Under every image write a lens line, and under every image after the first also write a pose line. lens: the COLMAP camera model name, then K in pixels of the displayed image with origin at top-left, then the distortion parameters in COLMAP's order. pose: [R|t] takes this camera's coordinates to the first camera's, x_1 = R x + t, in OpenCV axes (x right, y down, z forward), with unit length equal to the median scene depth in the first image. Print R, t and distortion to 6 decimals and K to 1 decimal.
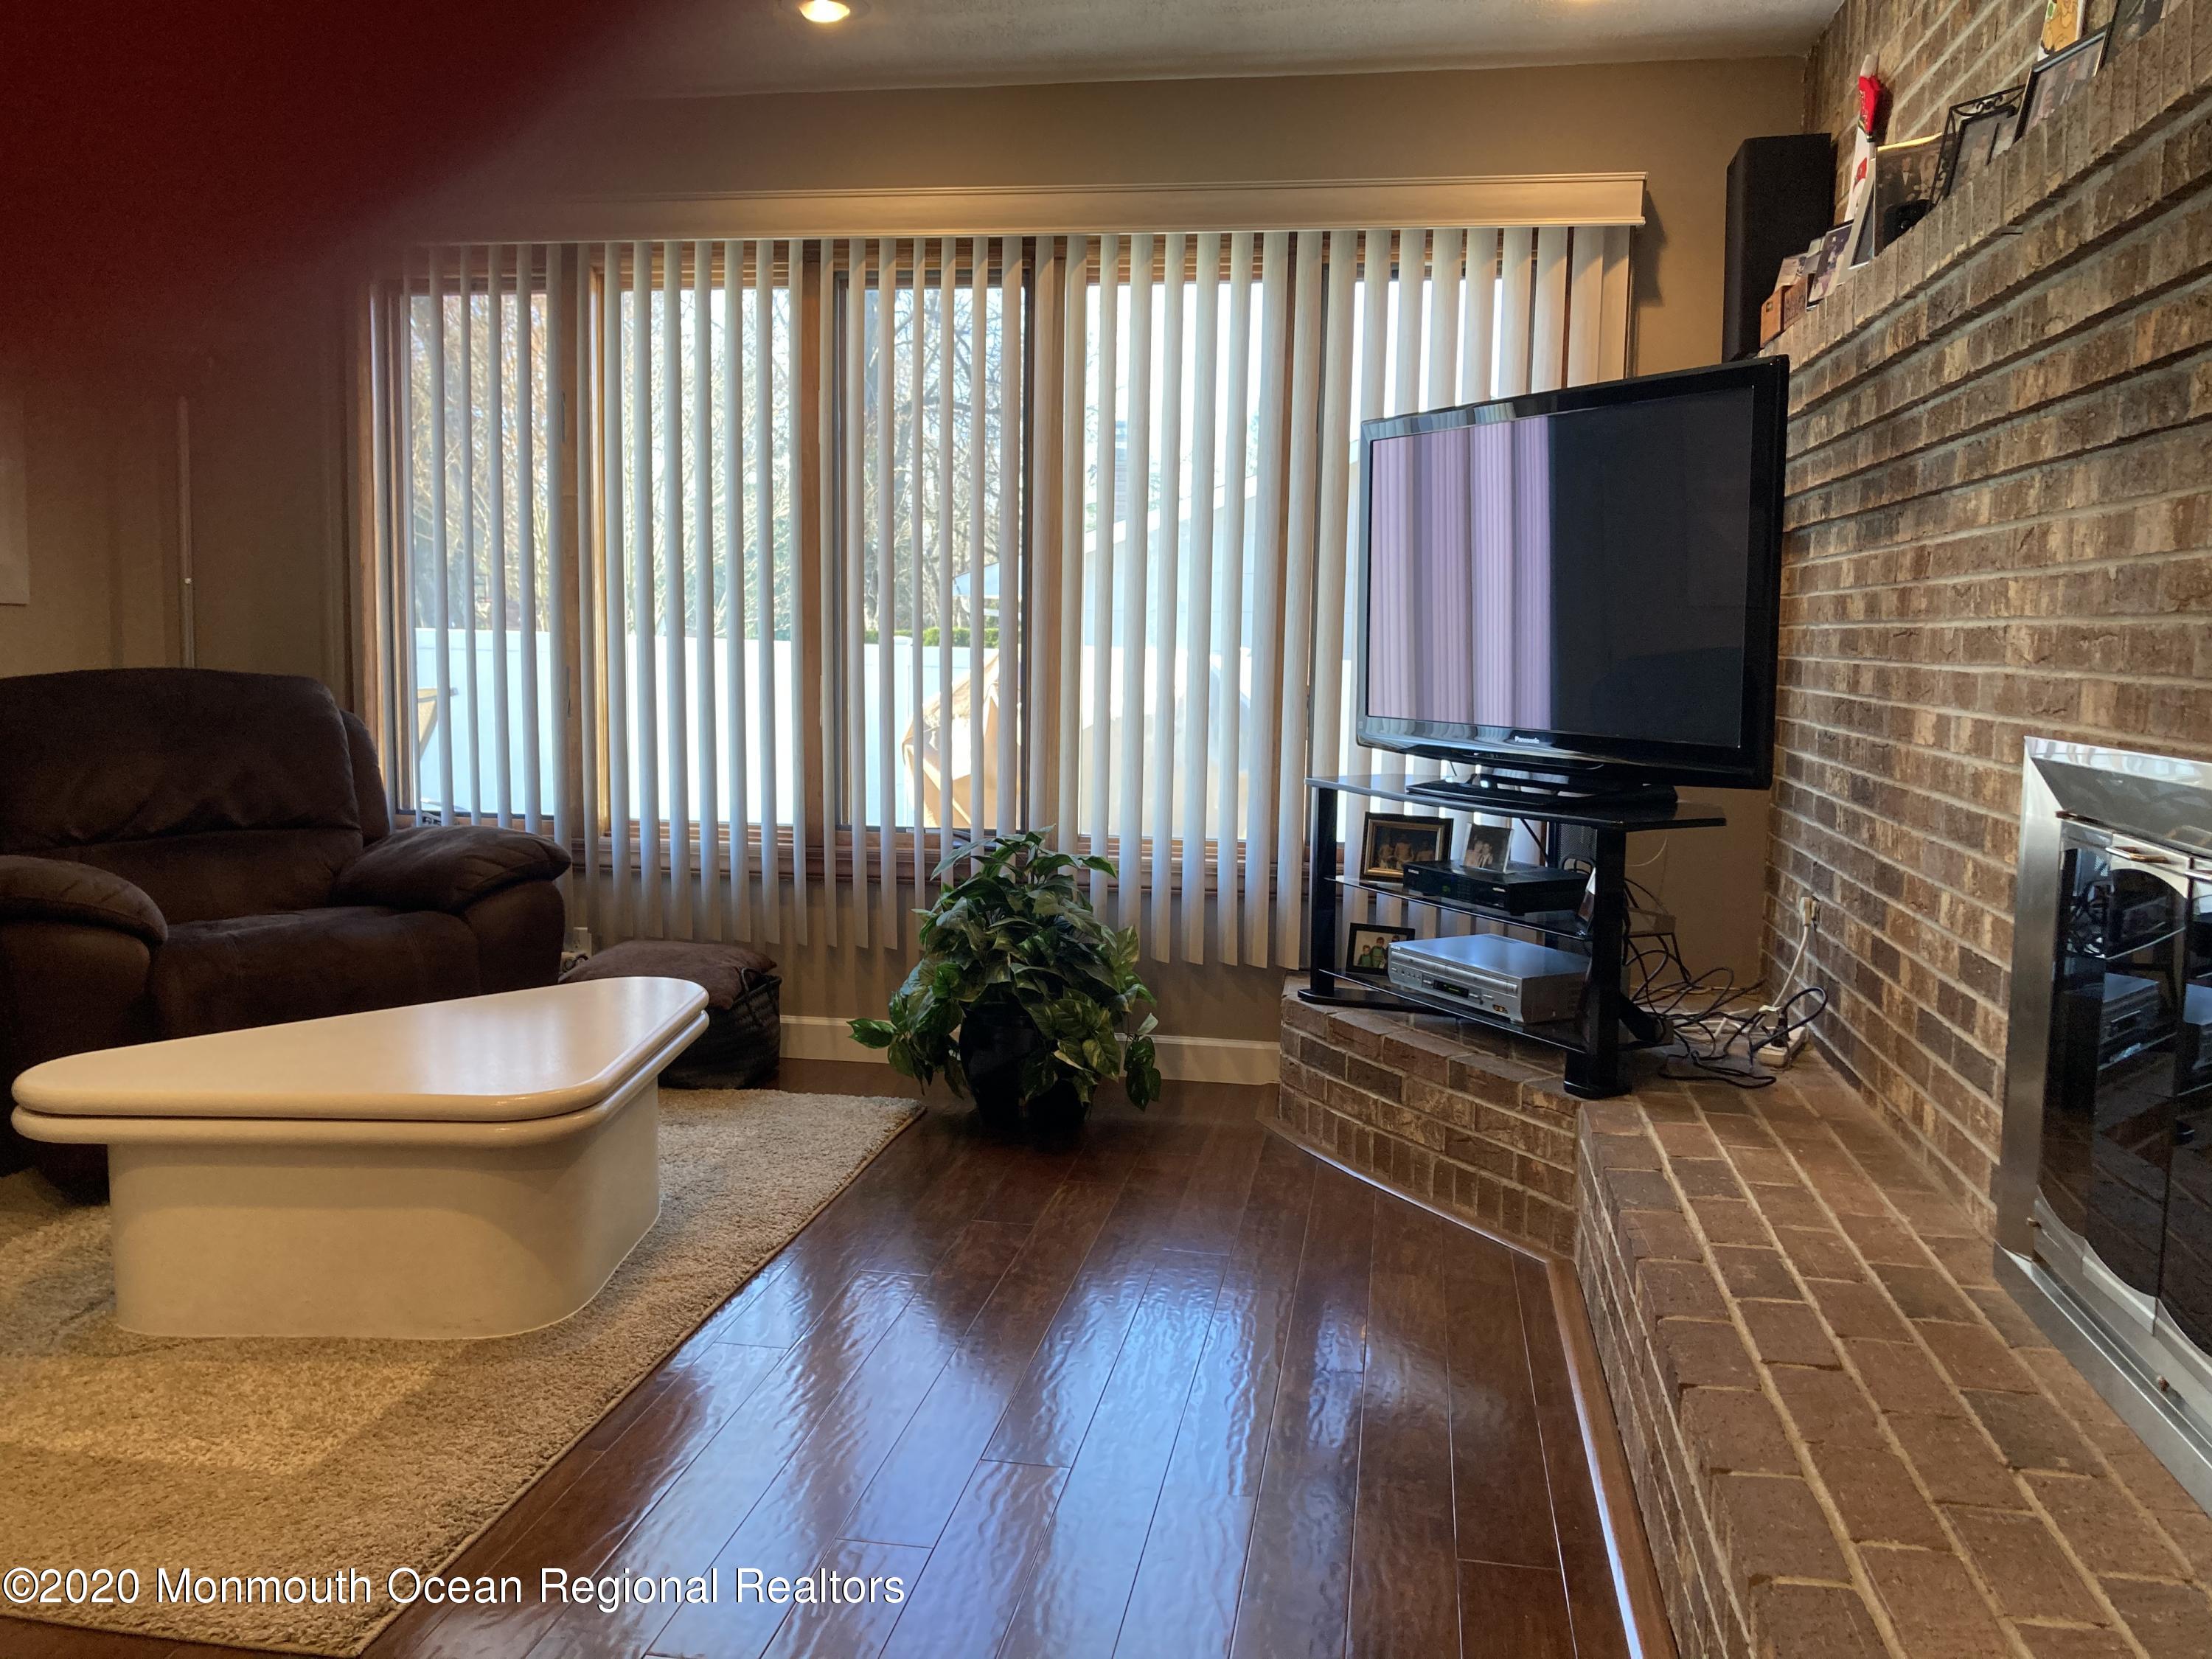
lens RADIAL K [[1816.8, 0, 1105.5], [0, 1816.8, 810.8], [0, 0, 1]] dist [0.046826, -0.062305]
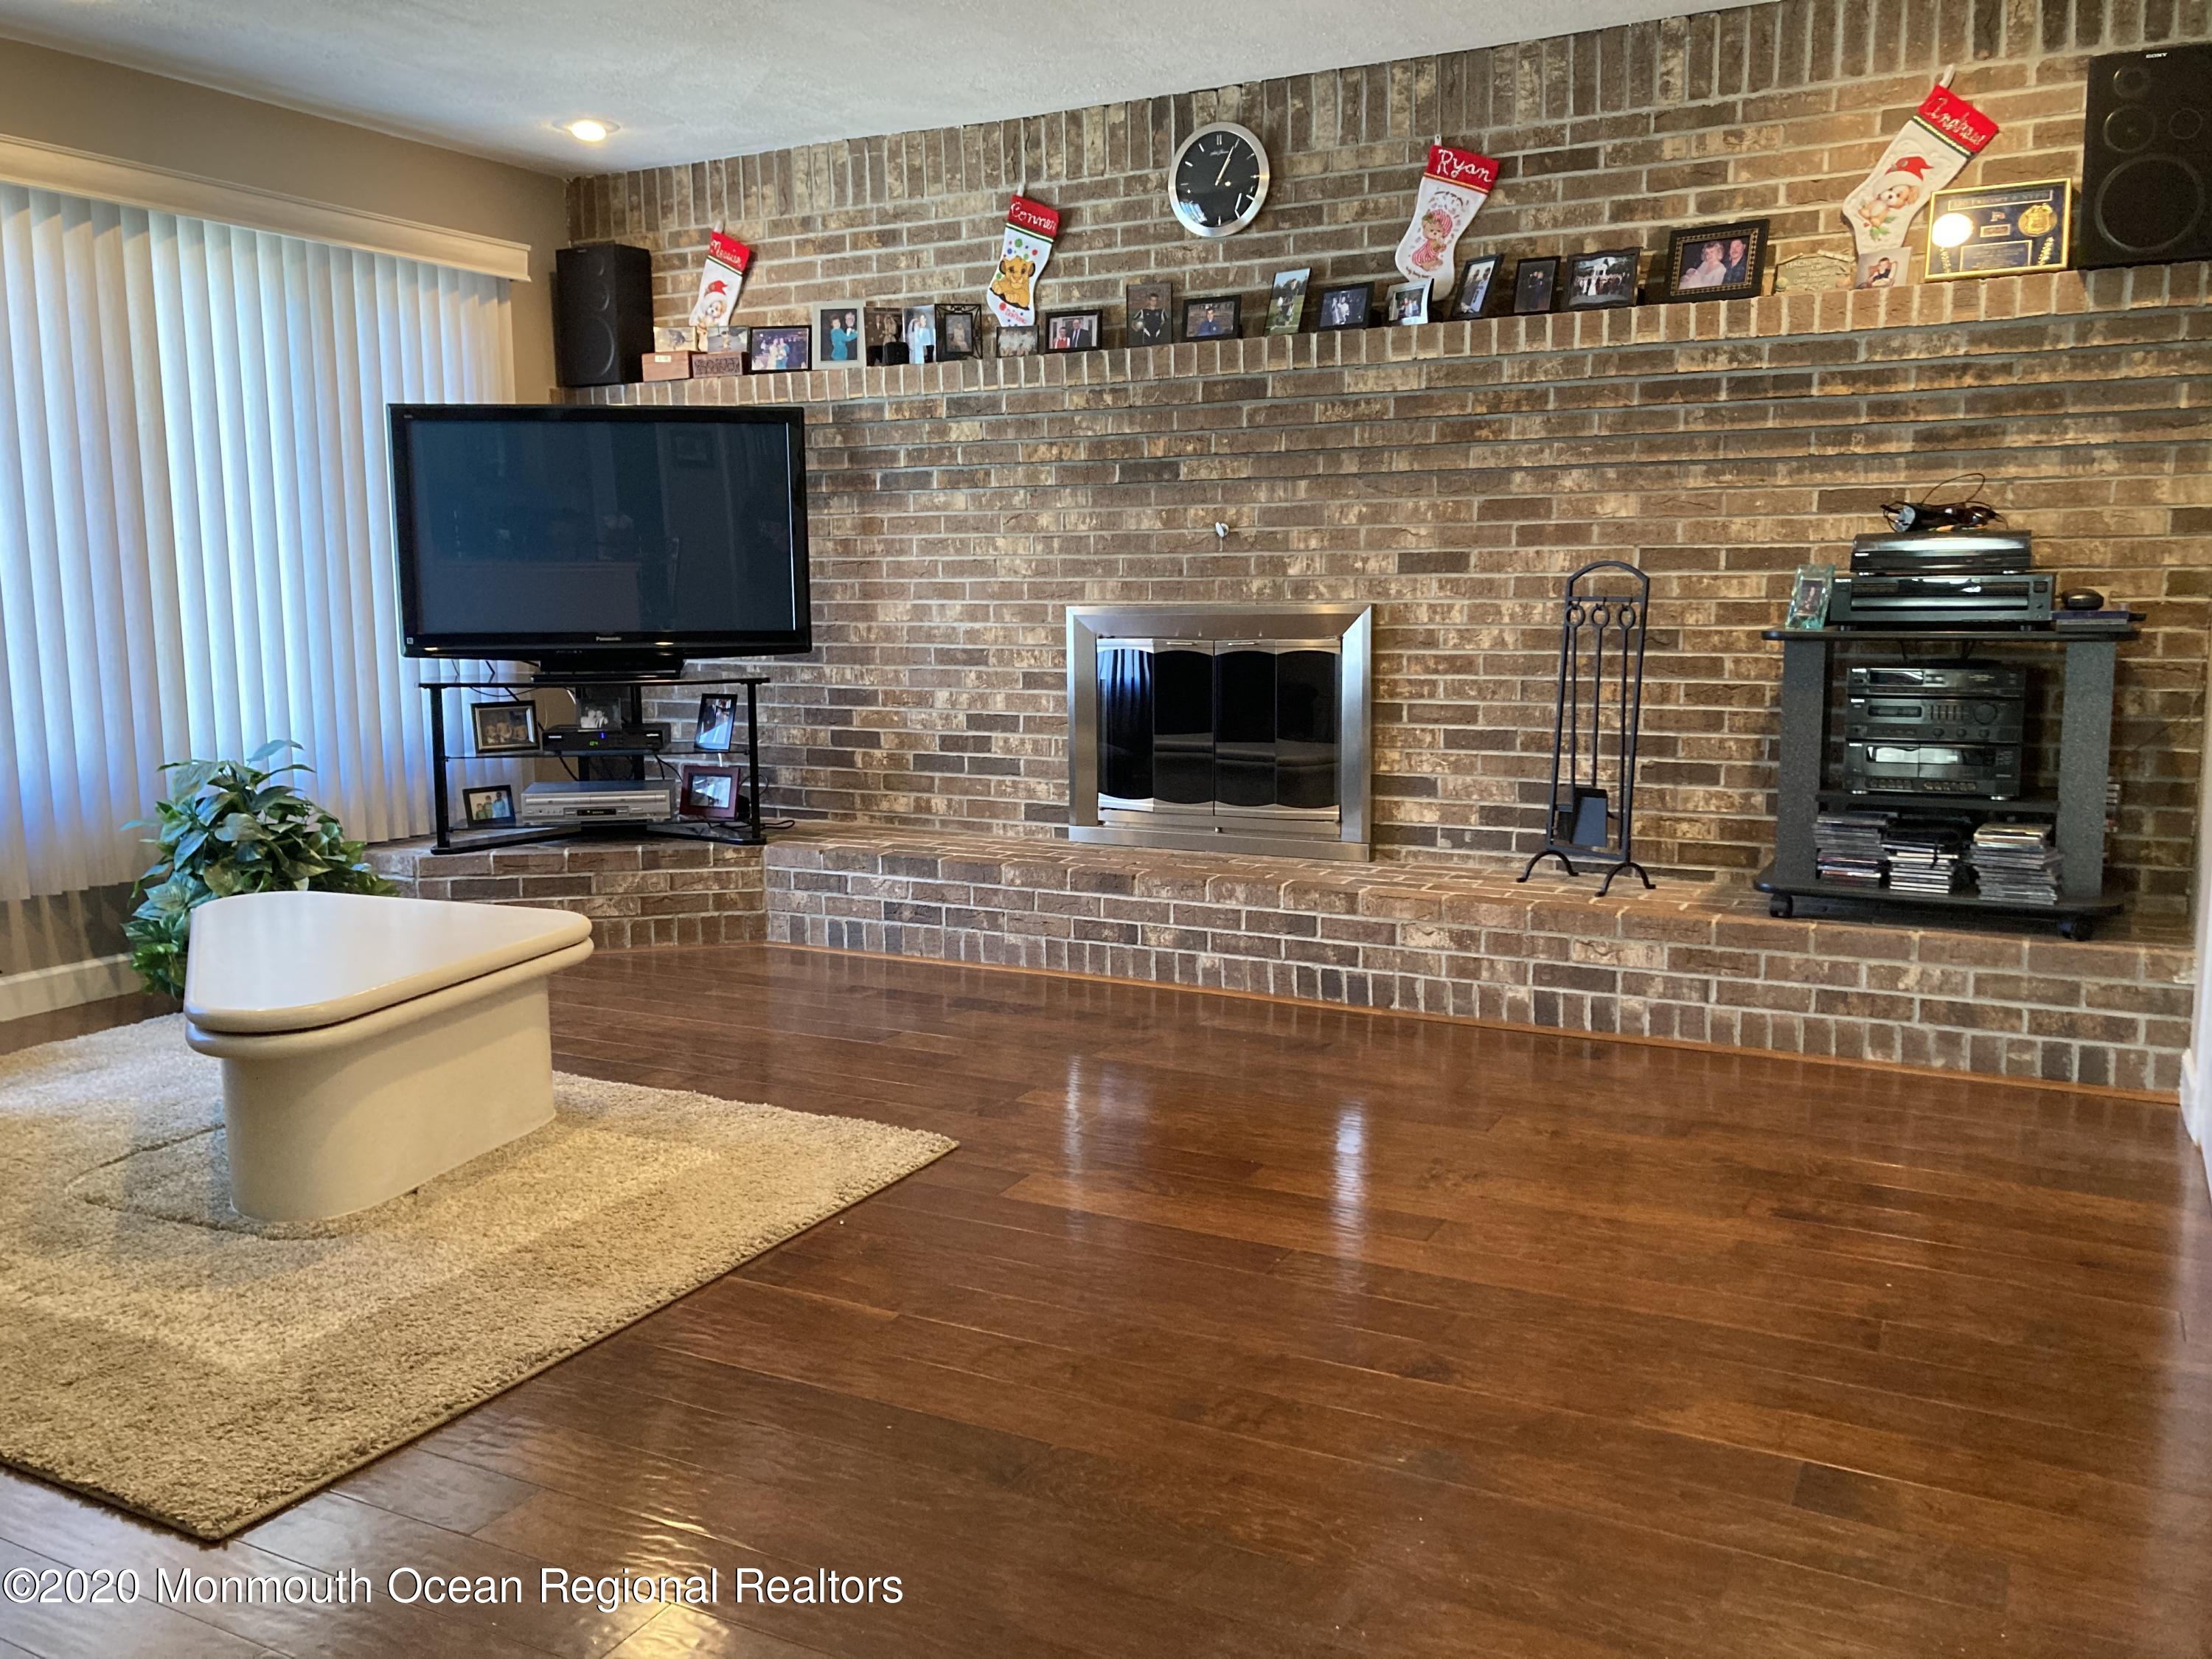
lens RADIAL K [[1816.8, 0, 1107.0], [0, 1816.8, 830.0], [0, 0, 1]] dist [0.046826, -0.062305]
pose [[0.305058, -0.153191, 0.939932, -0.985646], [0.108508, 0.986141, 0.125505, -0.025449], [-0.946132, 0.063704, 0.317452, 0.137128]]
